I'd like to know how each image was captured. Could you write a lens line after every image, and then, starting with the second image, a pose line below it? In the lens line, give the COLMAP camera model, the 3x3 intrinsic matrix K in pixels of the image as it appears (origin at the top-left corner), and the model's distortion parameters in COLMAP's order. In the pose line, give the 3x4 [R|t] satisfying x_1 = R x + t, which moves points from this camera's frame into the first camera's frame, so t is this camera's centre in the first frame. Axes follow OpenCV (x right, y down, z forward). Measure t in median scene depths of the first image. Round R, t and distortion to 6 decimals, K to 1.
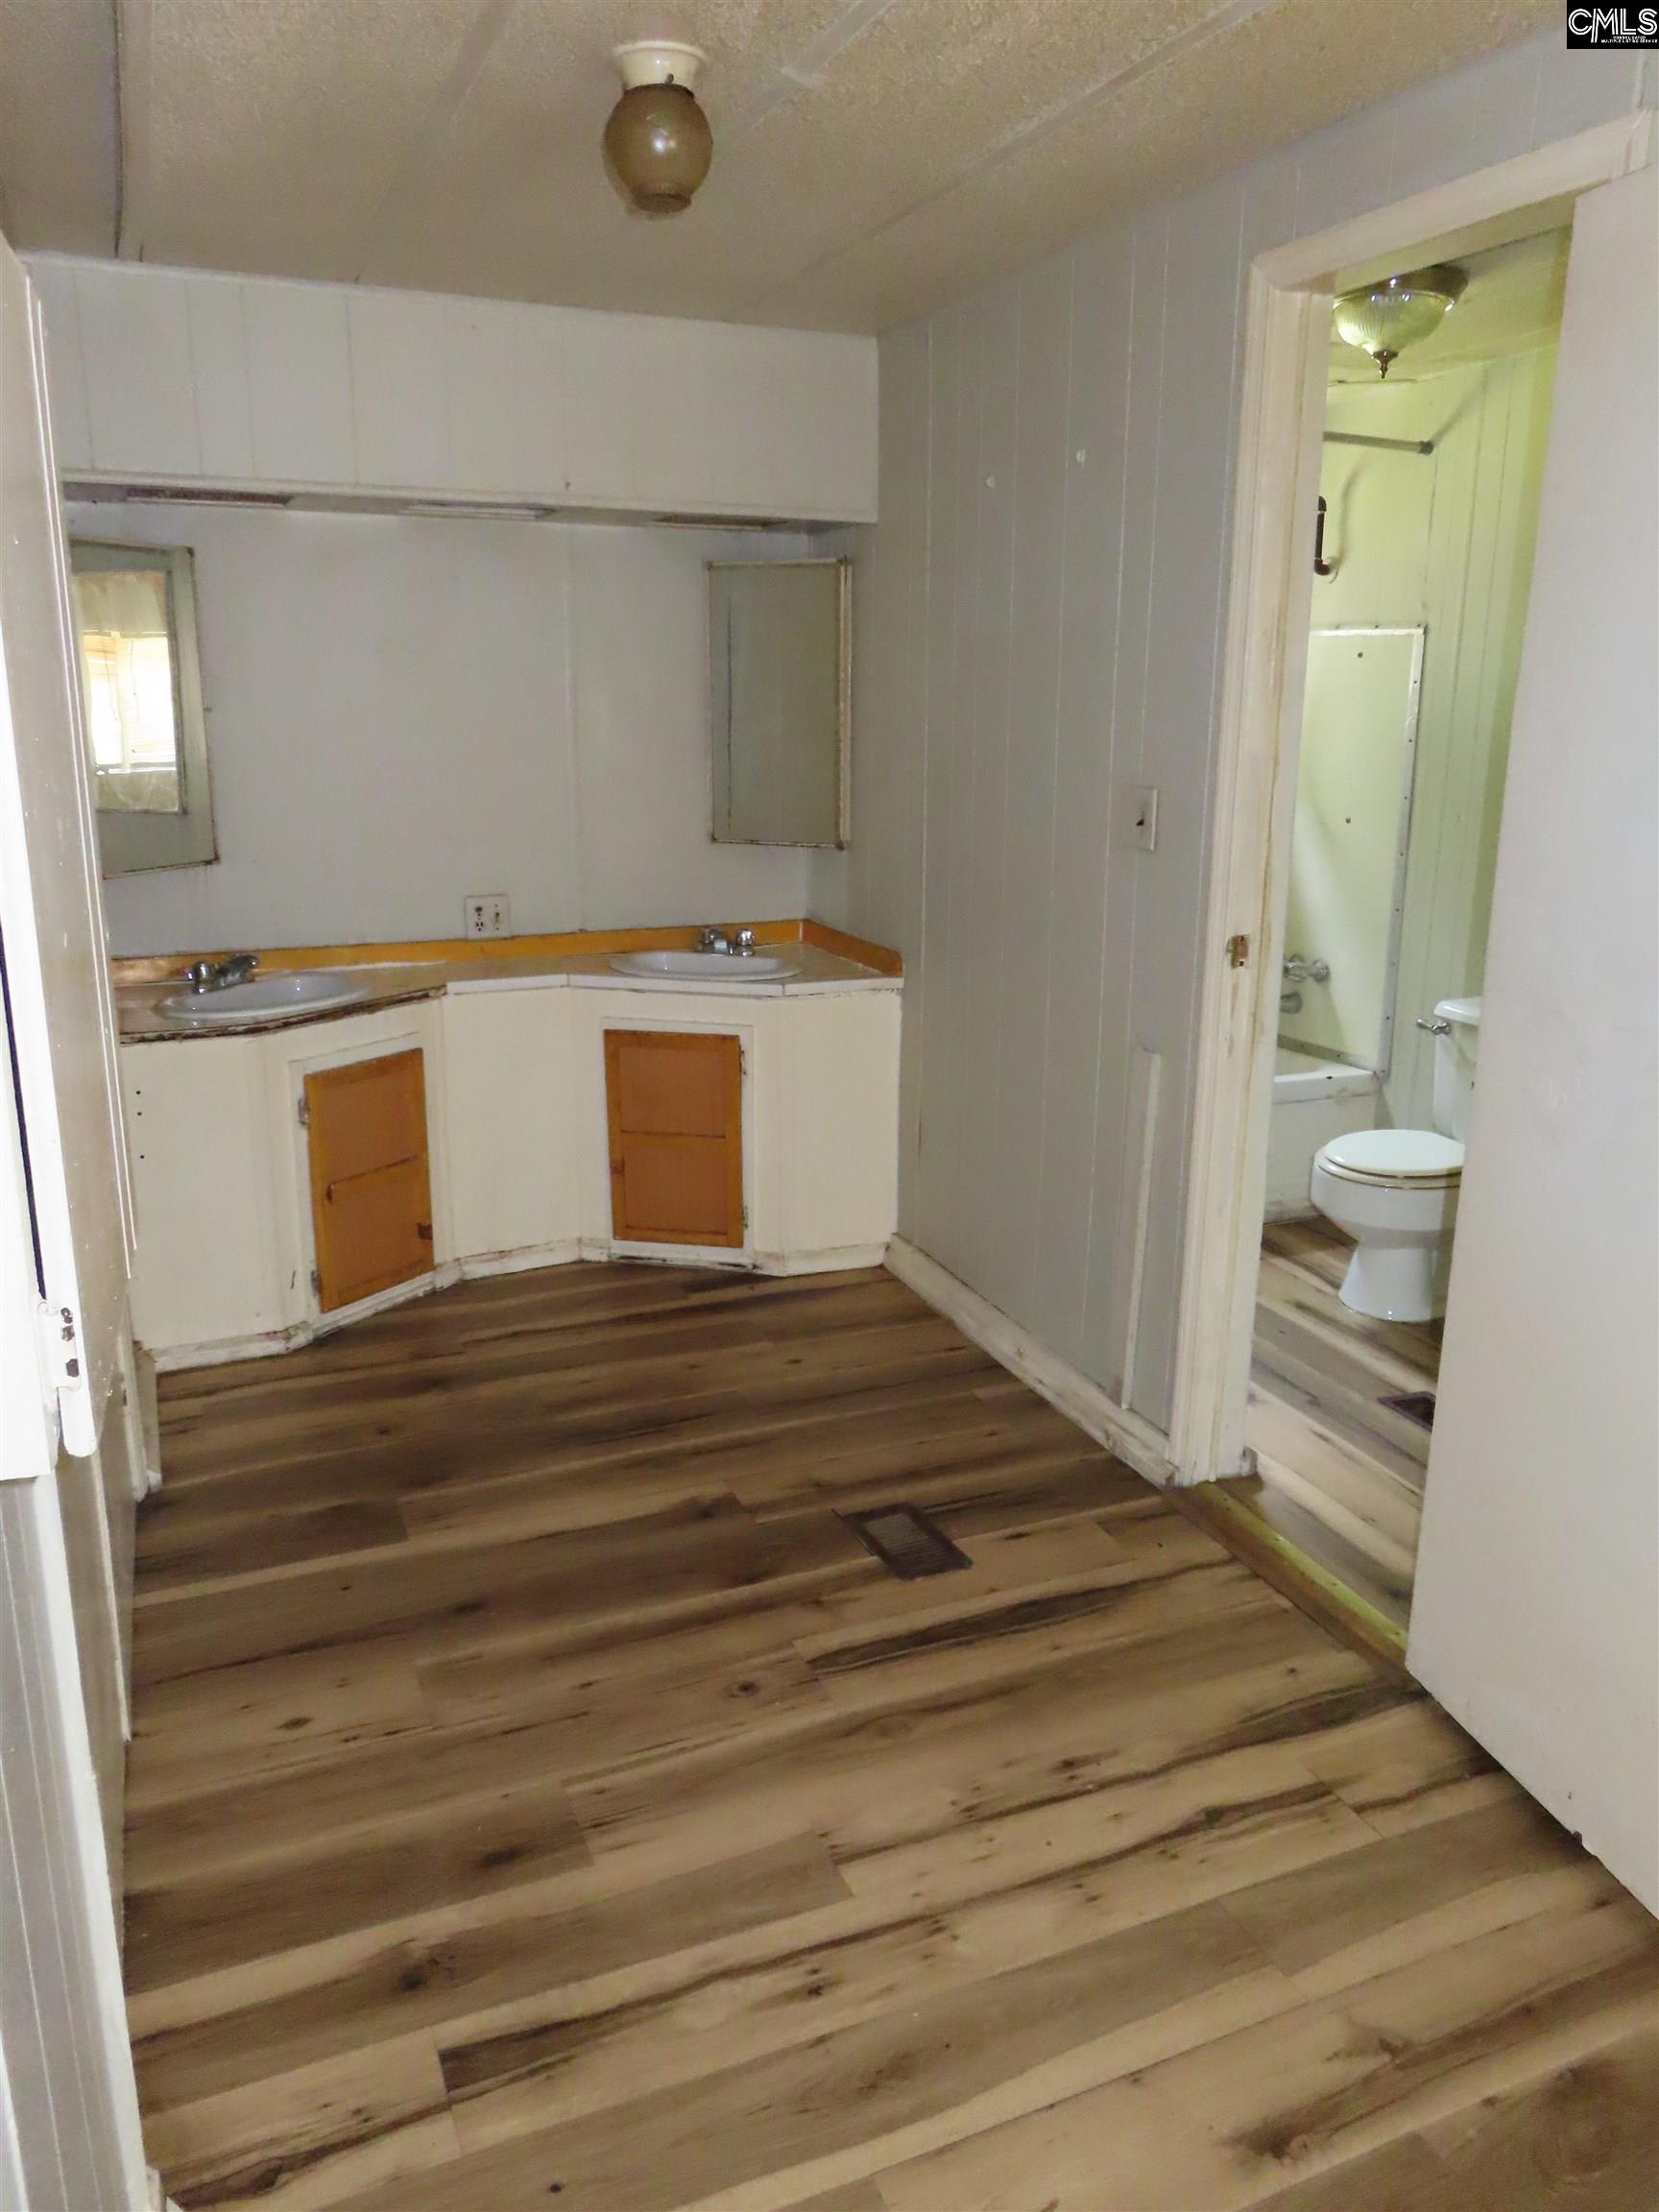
lens RADIAL K [[1572.3, 0, 829.5], [0, 1572.3, 1106.0], [0, 0, 1]] dist [-0.047074, 0.071781]
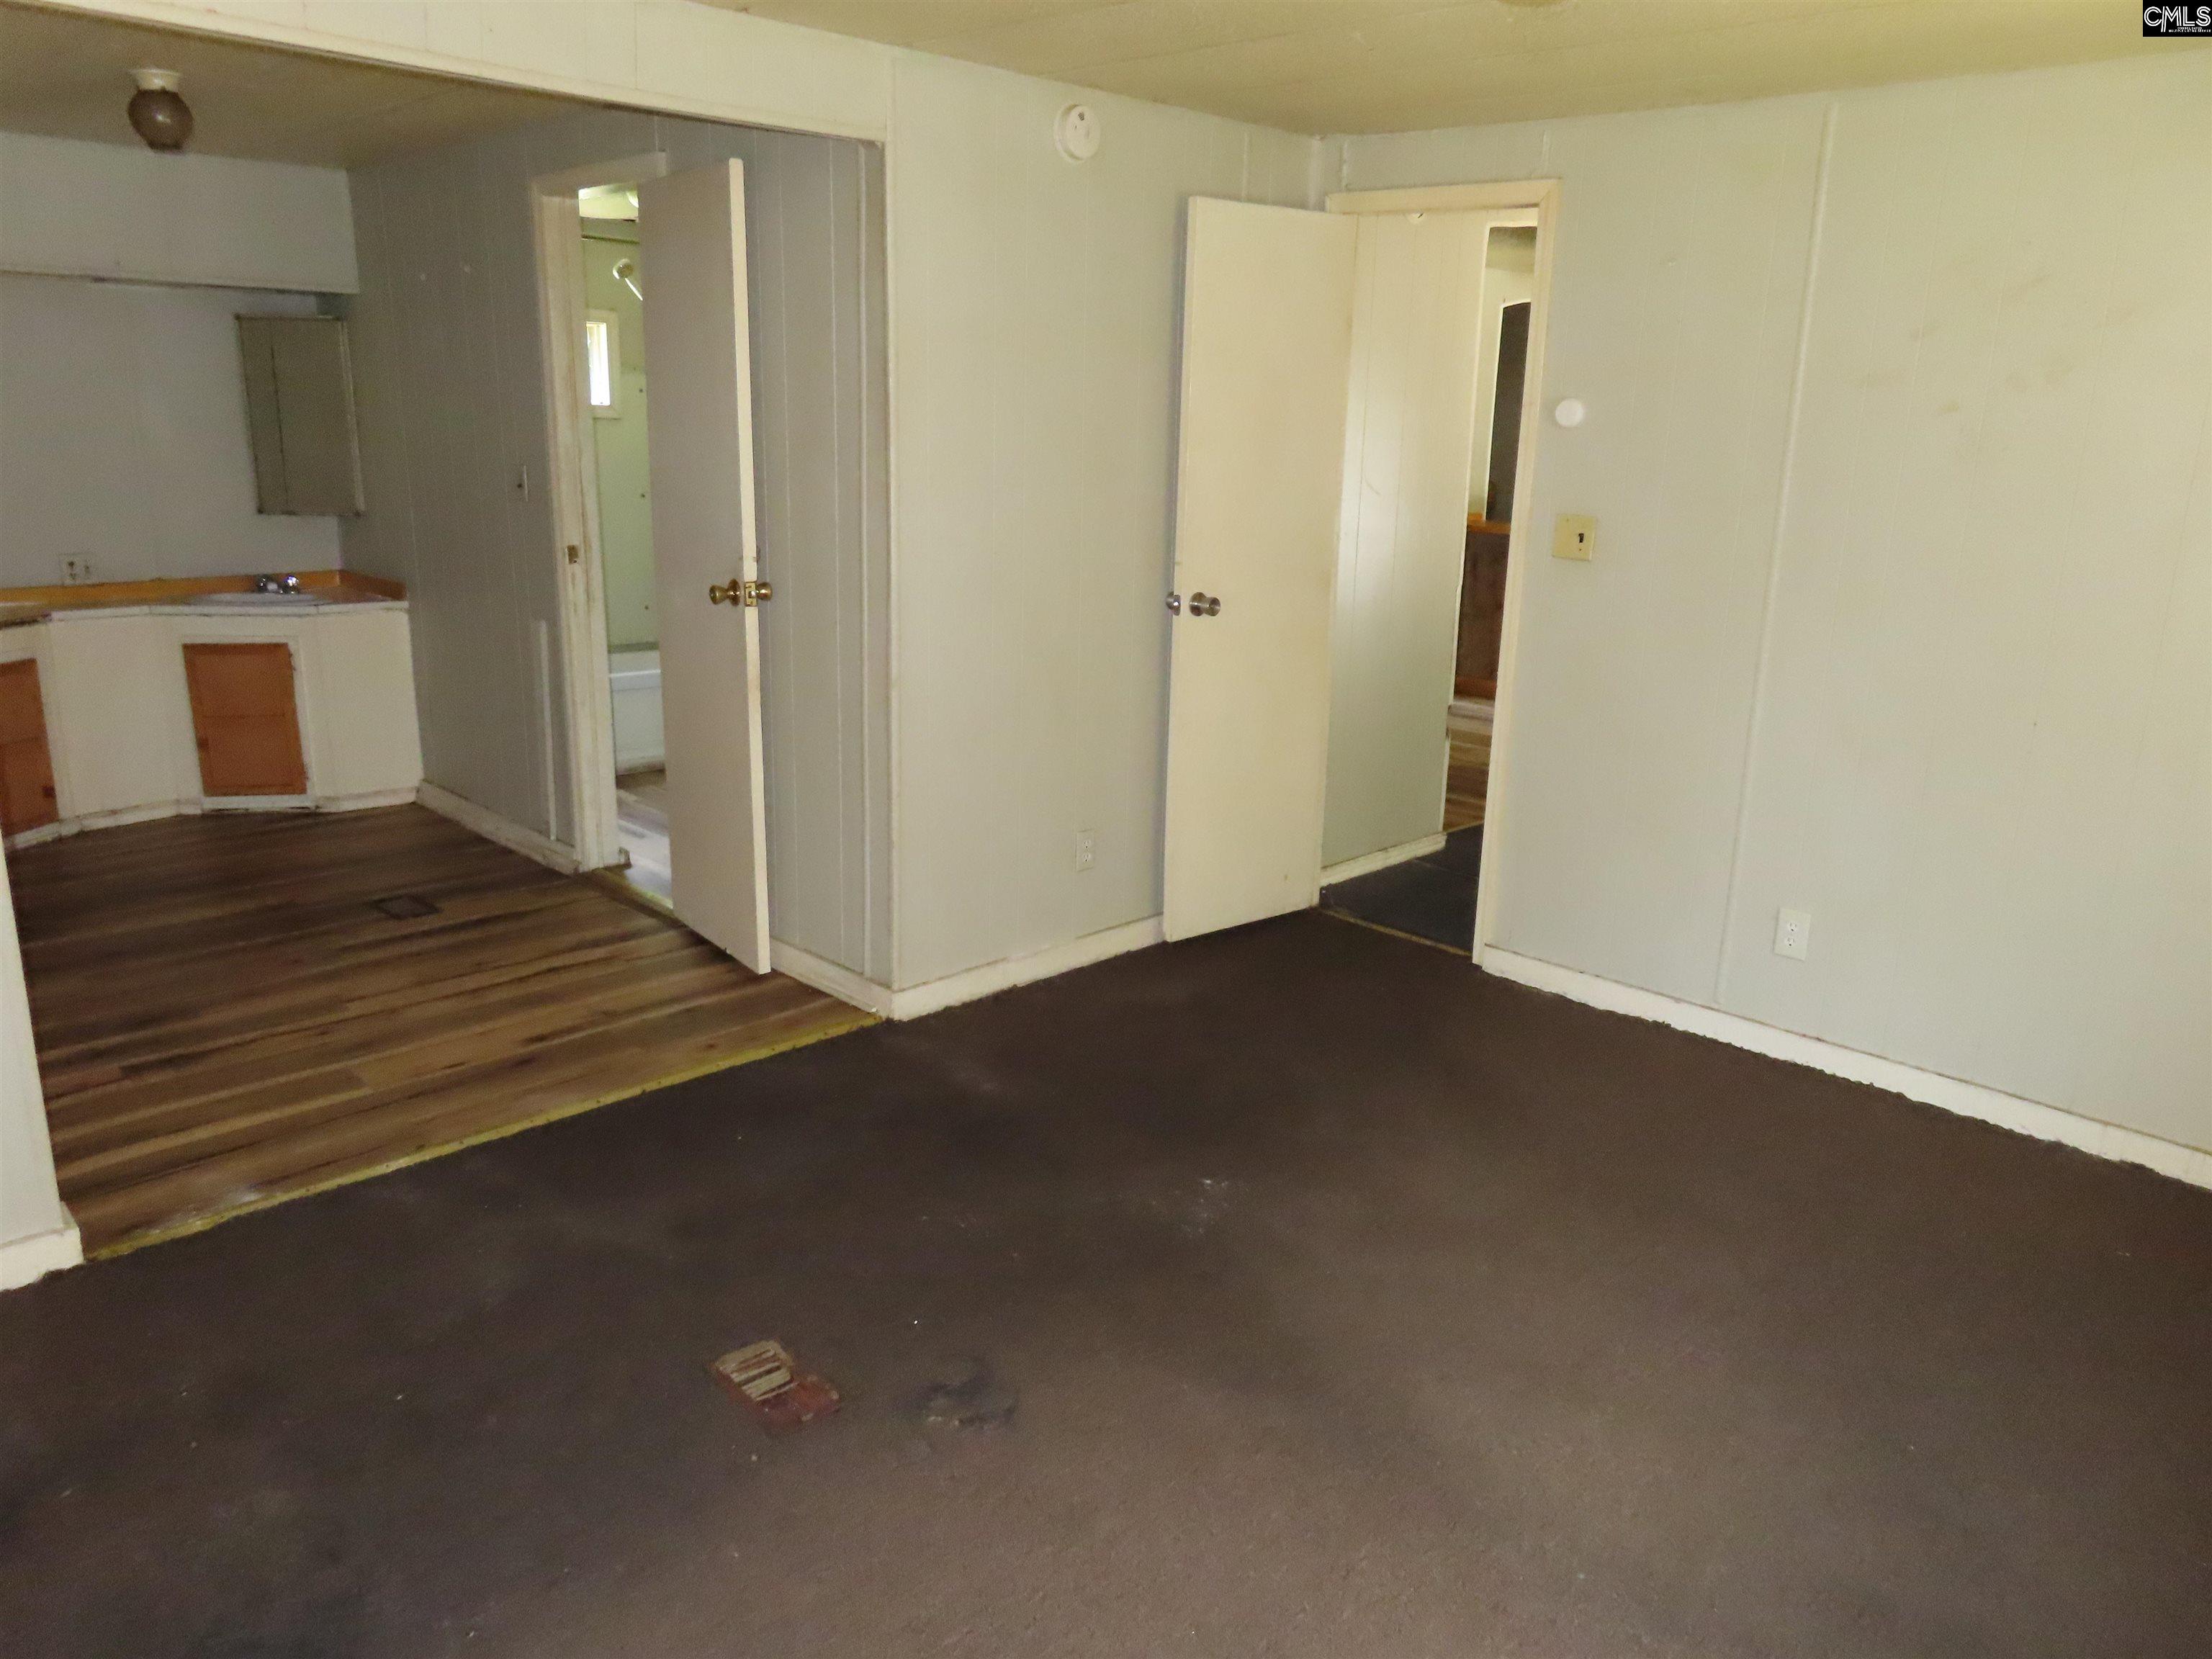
lens RADIAL K [[1582.6, 0, 1106.0], [0, 1582.6, 829.5], [0, 0, 1]] dist [-0.011179, 0.003827]
pose [[0.929113, -0.081892, 0.360614, 0.105555], [0.082084, 0.996515, 0.014813, 0.167821], [-0.360571, 0.015838, 0.932597, -0.636016]]
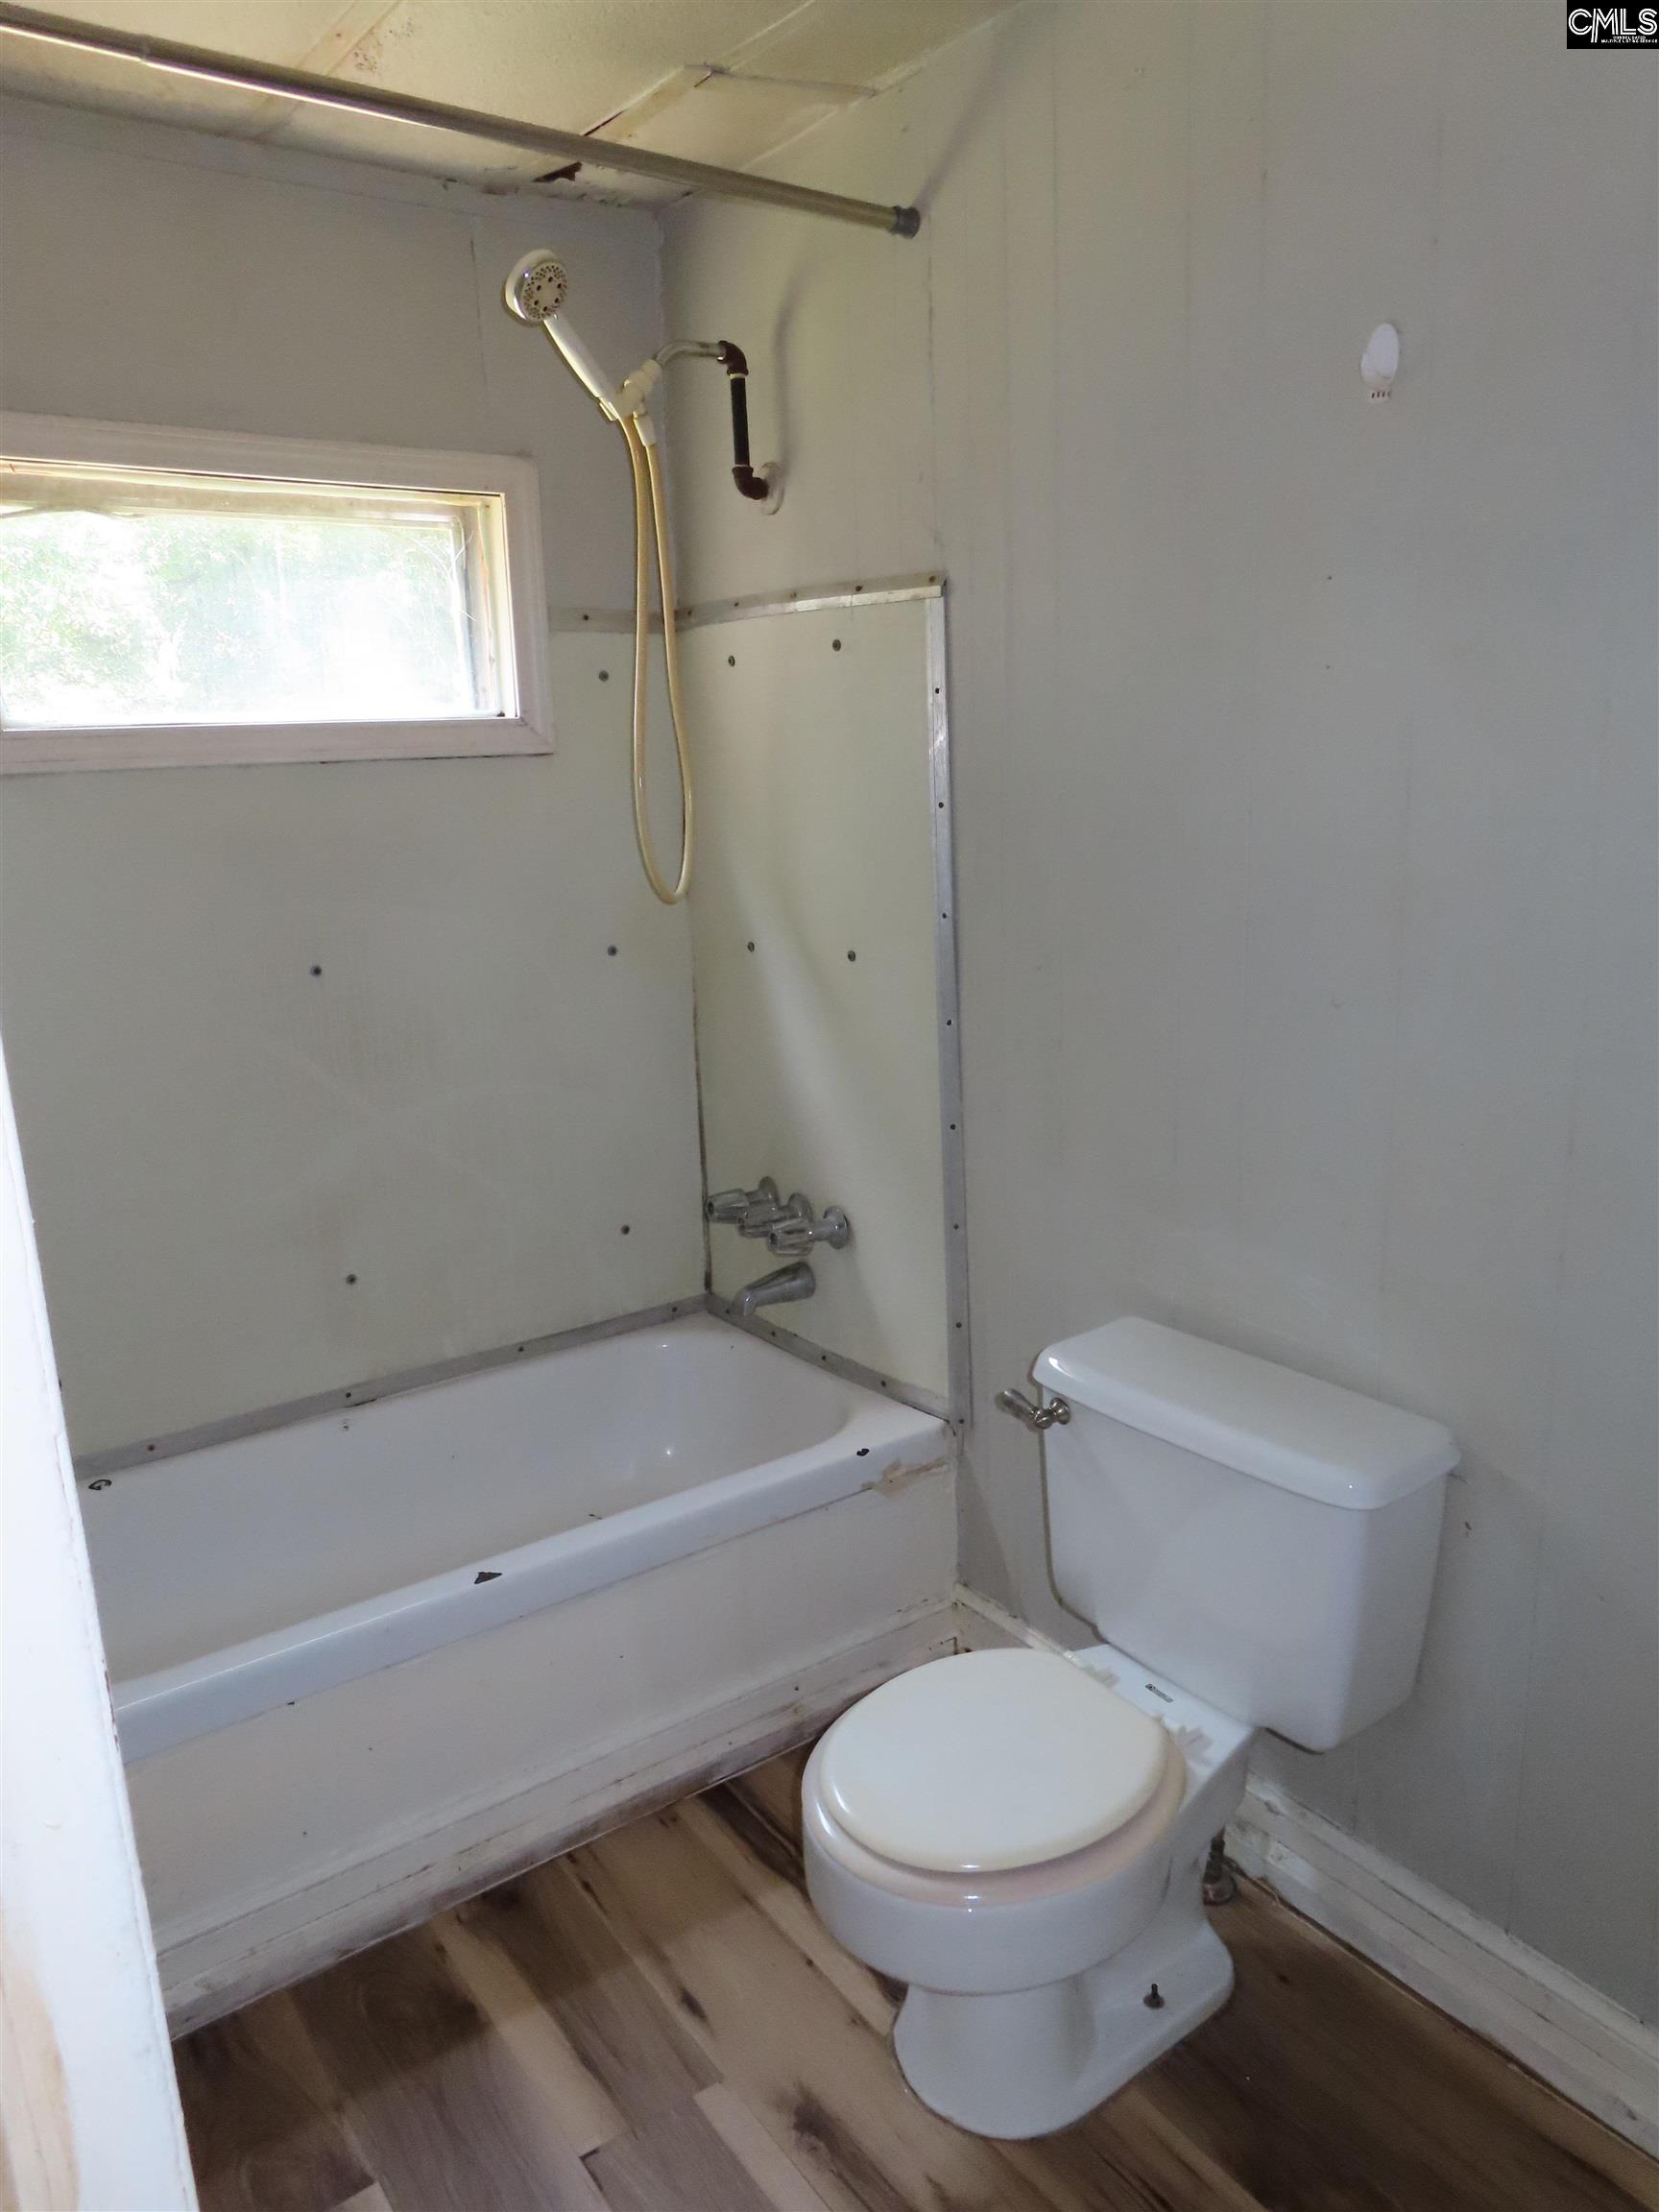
lens RADIAL K [[1569.3, 0, 829.5], [0, 1569.3, 1106.0], [0, 0, 1]] dist [-0.009090, -0.001353]
pose [[0.971721, -0.099160, 0.214304, 0.235523], [0.103737, 0.994553, -0.010192, -0.146212], [-0.212126, 0.032135, 0.976714, 0.554053]]
